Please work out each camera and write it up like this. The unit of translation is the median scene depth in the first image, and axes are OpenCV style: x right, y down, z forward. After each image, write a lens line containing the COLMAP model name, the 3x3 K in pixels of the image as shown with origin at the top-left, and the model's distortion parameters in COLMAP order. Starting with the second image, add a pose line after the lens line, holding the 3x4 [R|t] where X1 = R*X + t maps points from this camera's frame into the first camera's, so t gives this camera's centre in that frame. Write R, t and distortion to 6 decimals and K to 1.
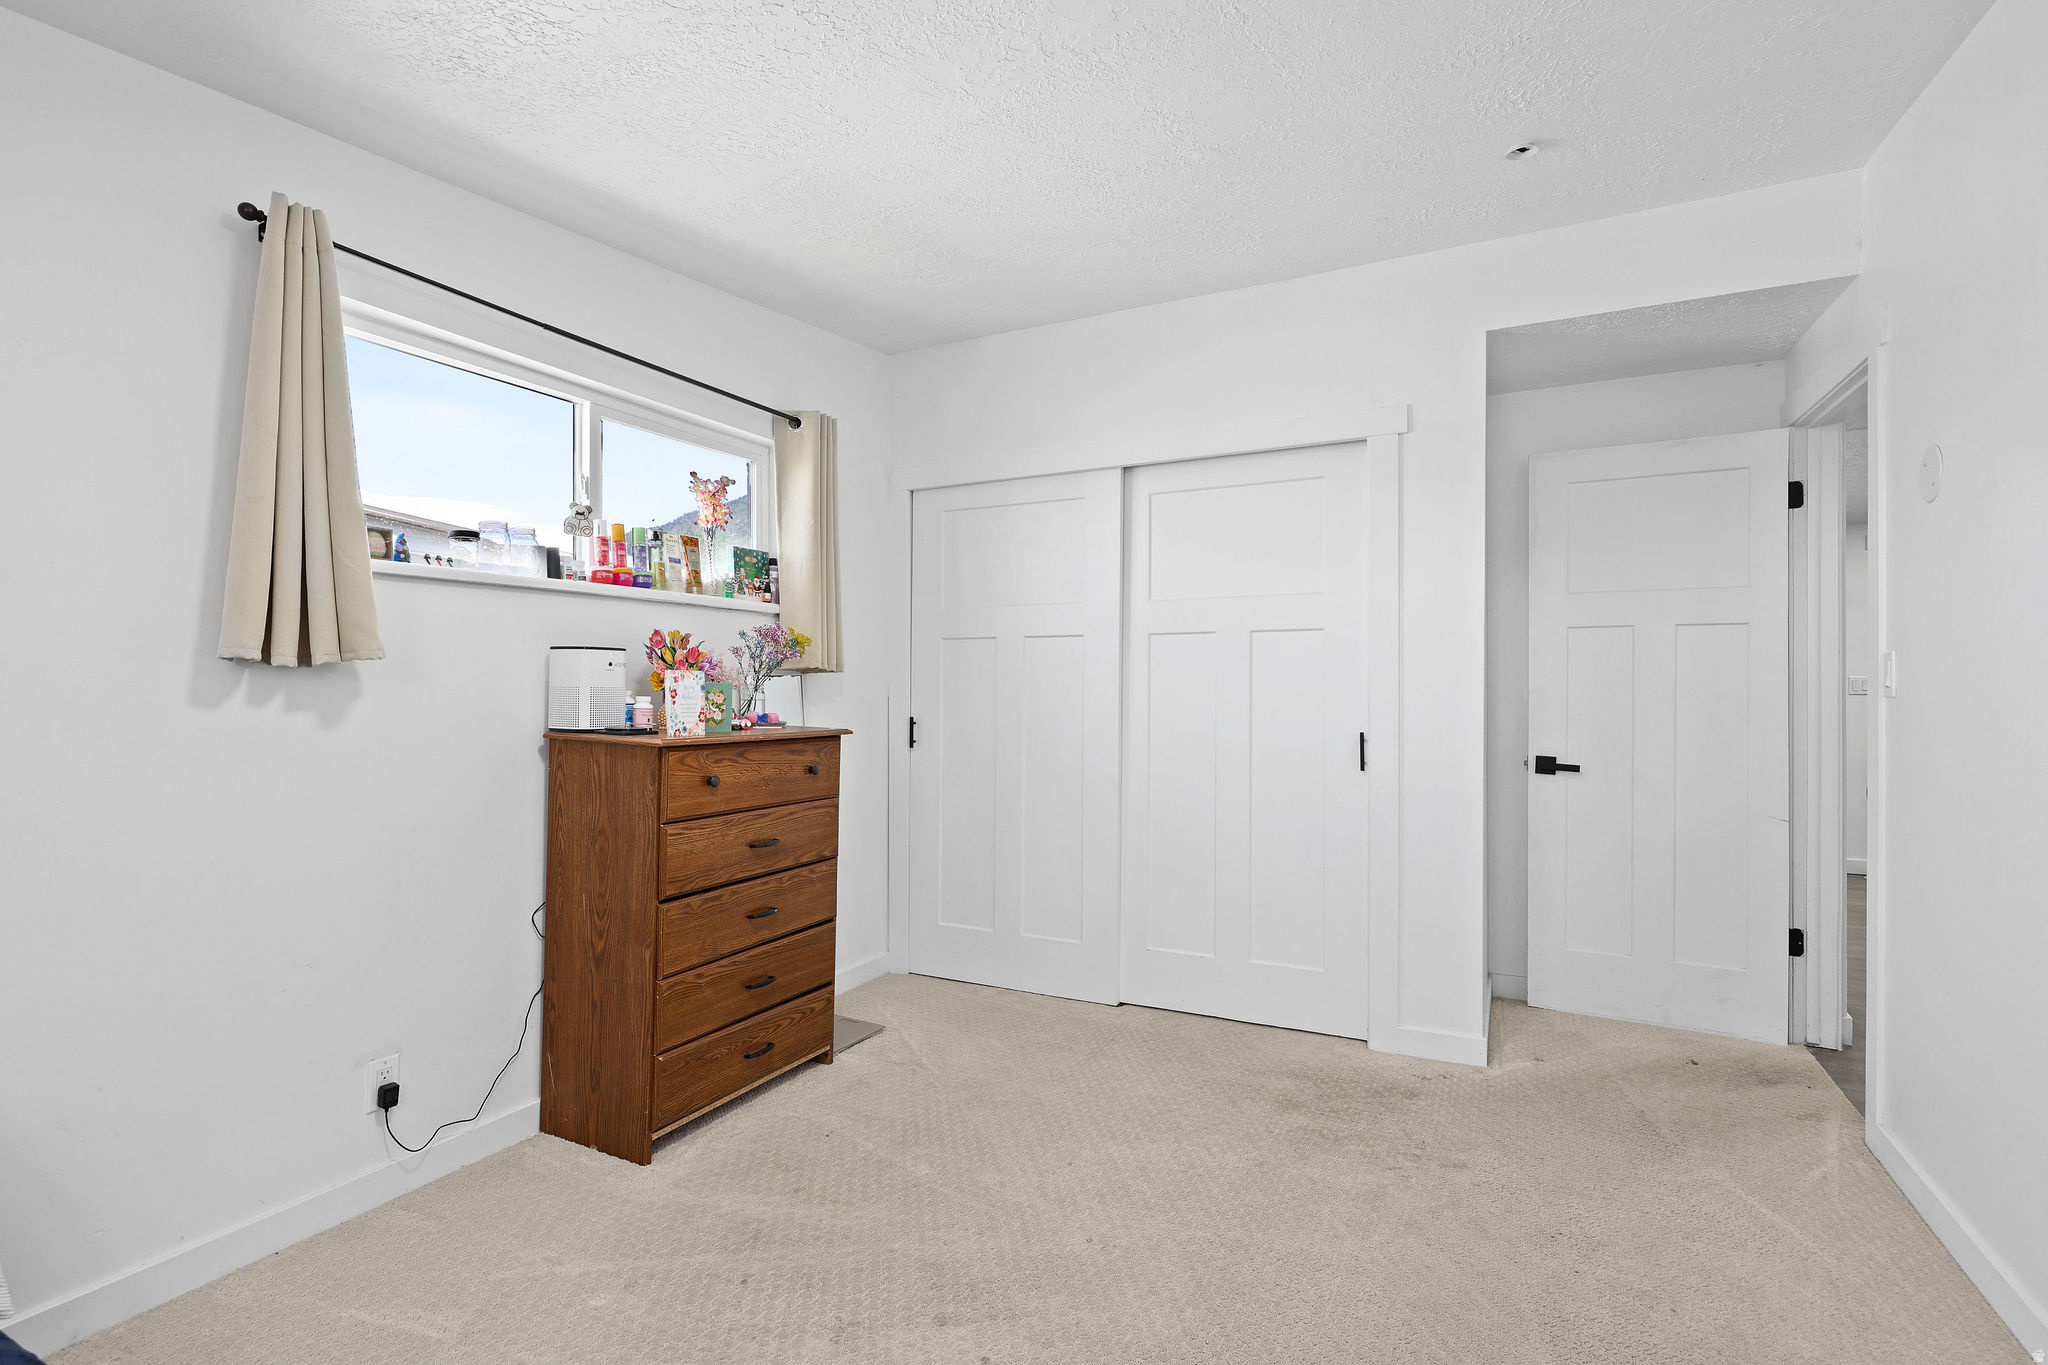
lens RADIAL K [[945.0, 0, 1022.8], [0, 945.0, 692.1], [0, 0, 1]] dist [0.001128, 0.000084]
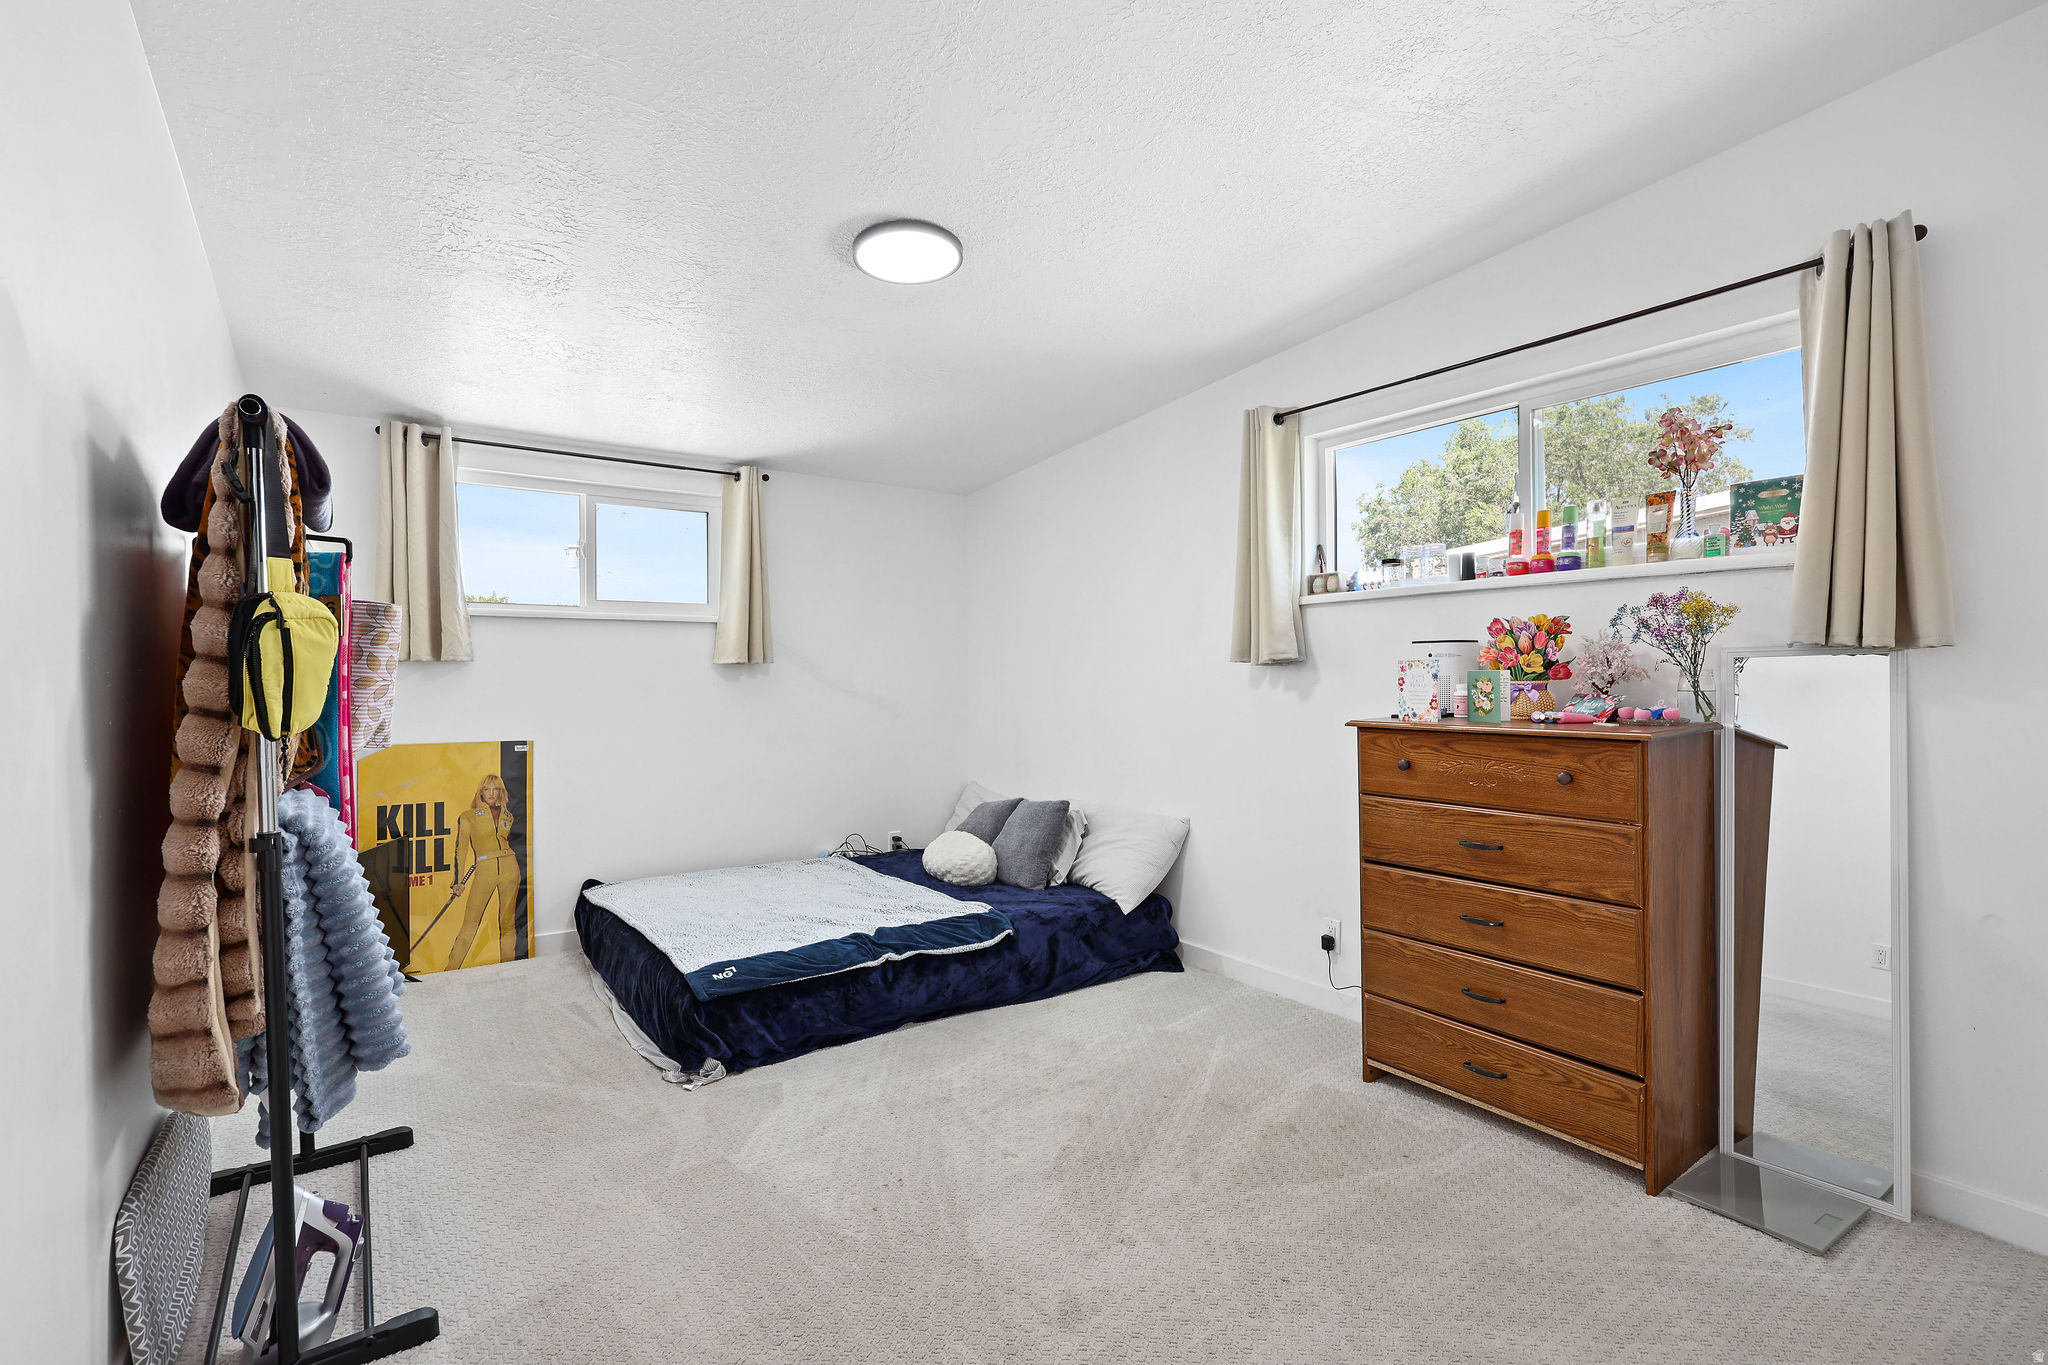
lens RADIAL K [[945.8, 0, 1011.5], [0, 945.8, 679.0], [0, 0, 1]] dist [0.001491, 0.000207]
pose [[-0.466438, 0.000163, -0.884554, 0.749304], [0.000429, 1.000000, -0.000042, -0.001506], [0.884554, -0.000399, -0.466438, 1.021836]]
